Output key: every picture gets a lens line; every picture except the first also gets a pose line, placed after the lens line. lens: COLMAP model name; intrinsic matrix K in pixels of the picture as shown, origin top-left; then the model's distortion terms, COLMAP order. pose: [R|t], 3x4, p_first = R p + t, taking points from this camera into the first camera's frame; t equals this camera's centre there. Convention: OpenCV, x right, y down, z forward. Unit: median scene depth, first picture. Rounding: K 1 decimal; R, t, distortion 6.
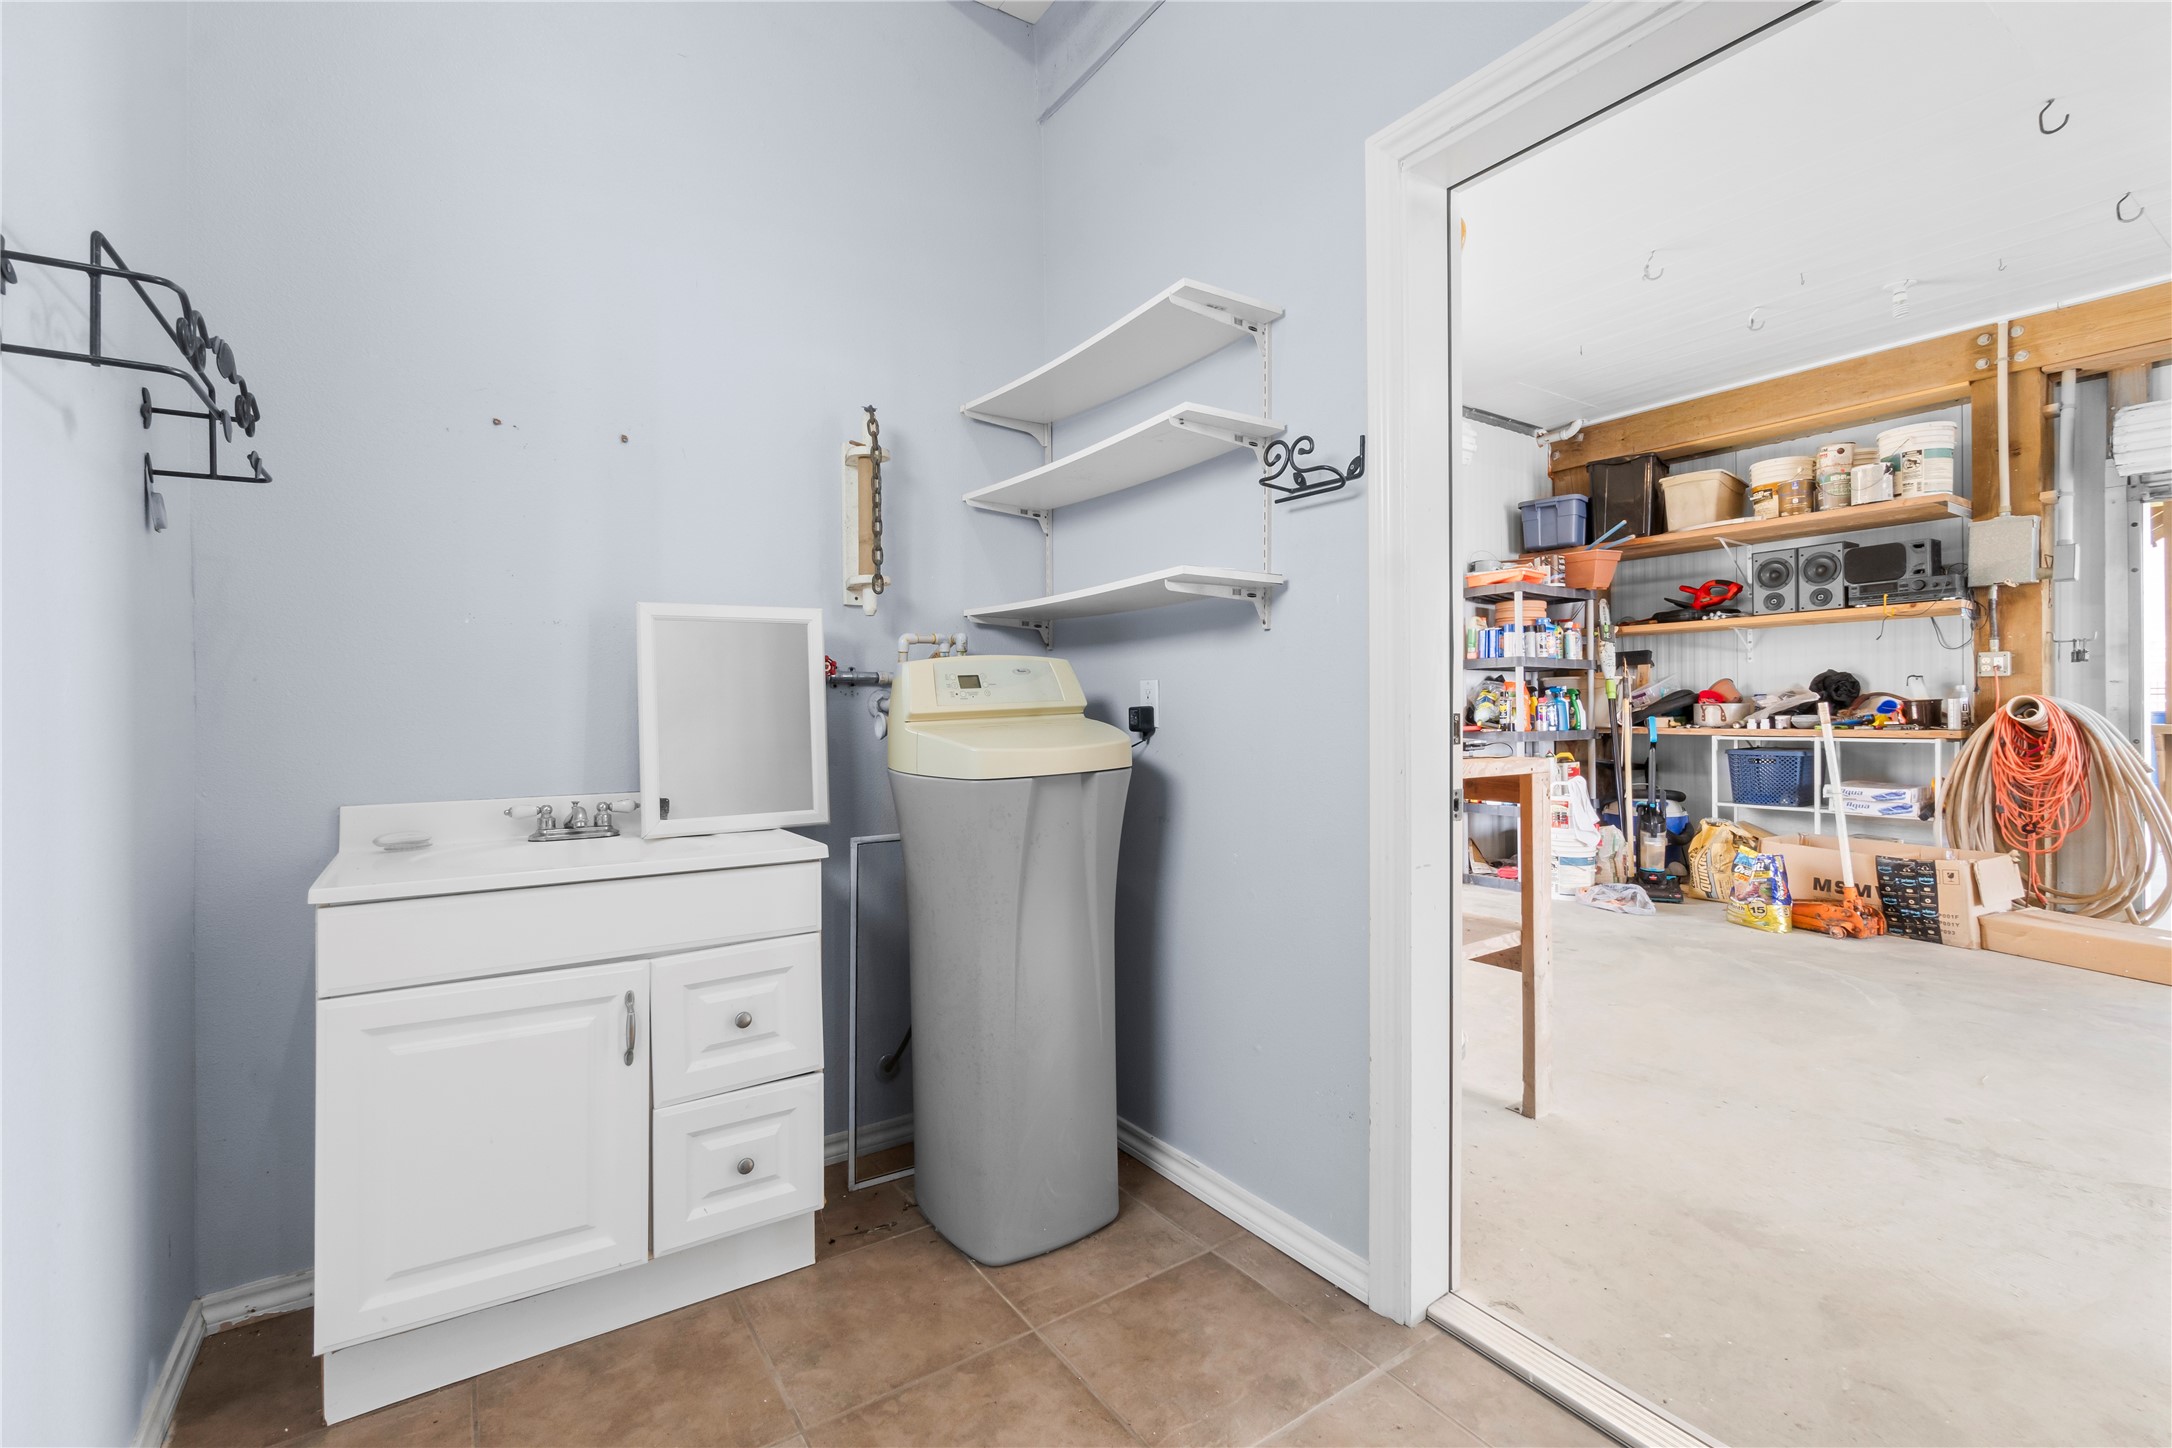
lens RADIAL K [[940.8, 0, 1072.0], [0, 940.8, 713.4], [0, 0, 1]] dist [-0.004440, -0.000200]
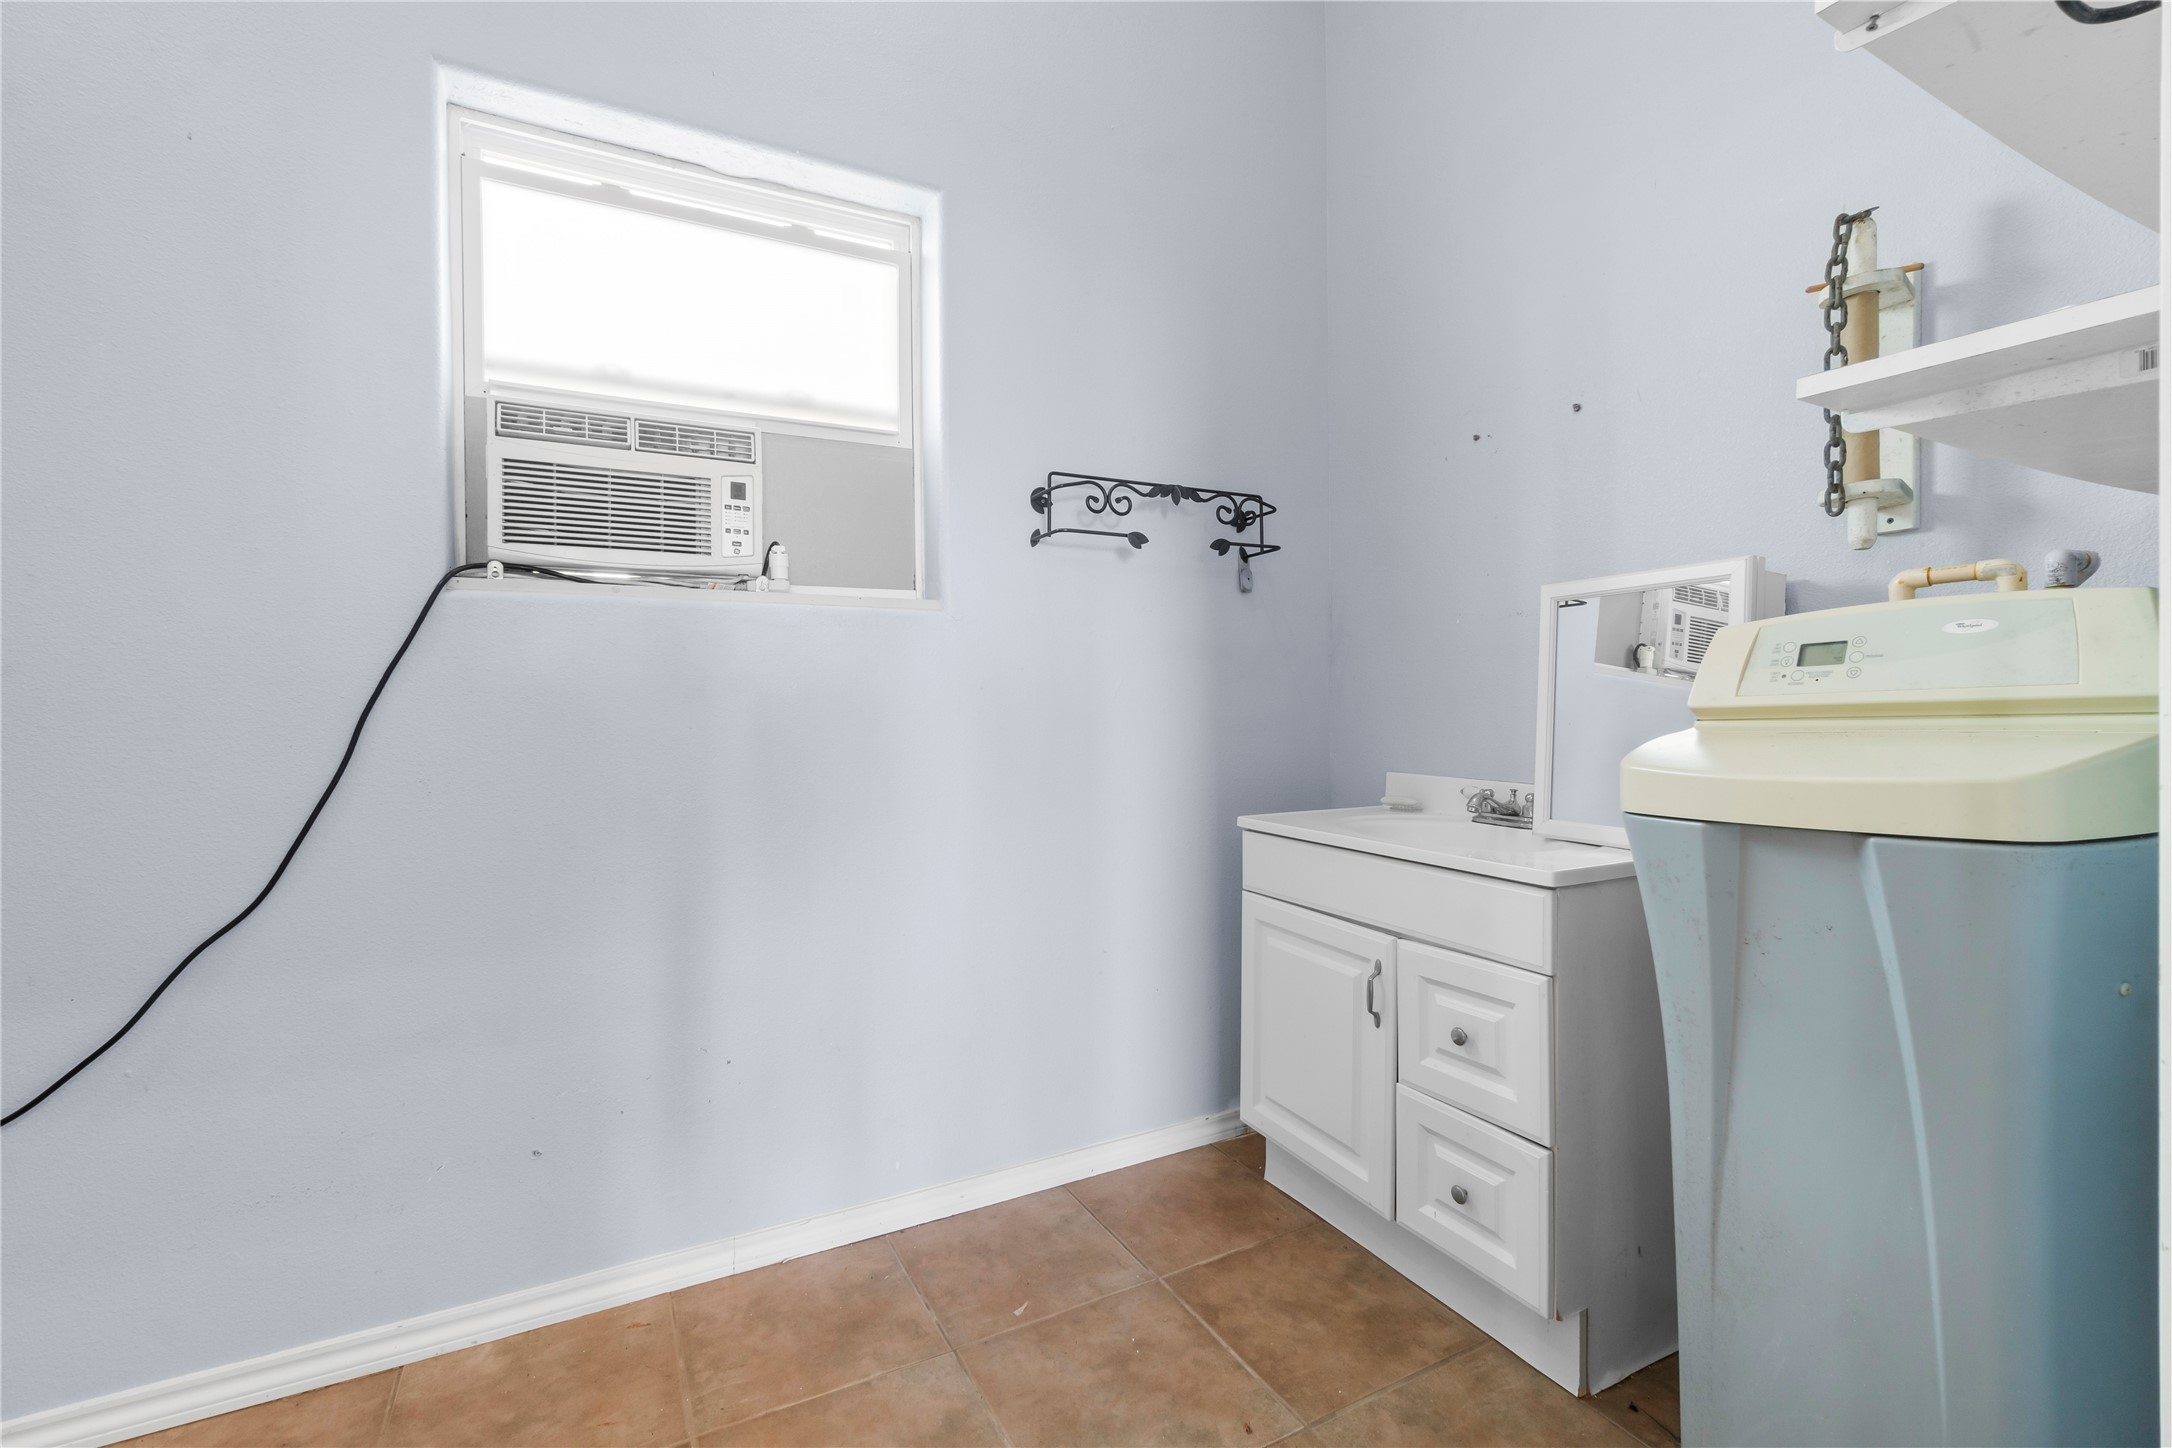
lens RADIAL K [[940.8, 0, 1072.0], [0, 940.8, 713.4], [0, 0, 1]] dist [-0.004440, -0.000200]
pose [[-0.110273, 0.017929, -0.993740, 0.630466], [0.000428, 0.999838, 0.017992, -0.008265], [0.993901, 0.001559, -0.110262, 0.756952]]
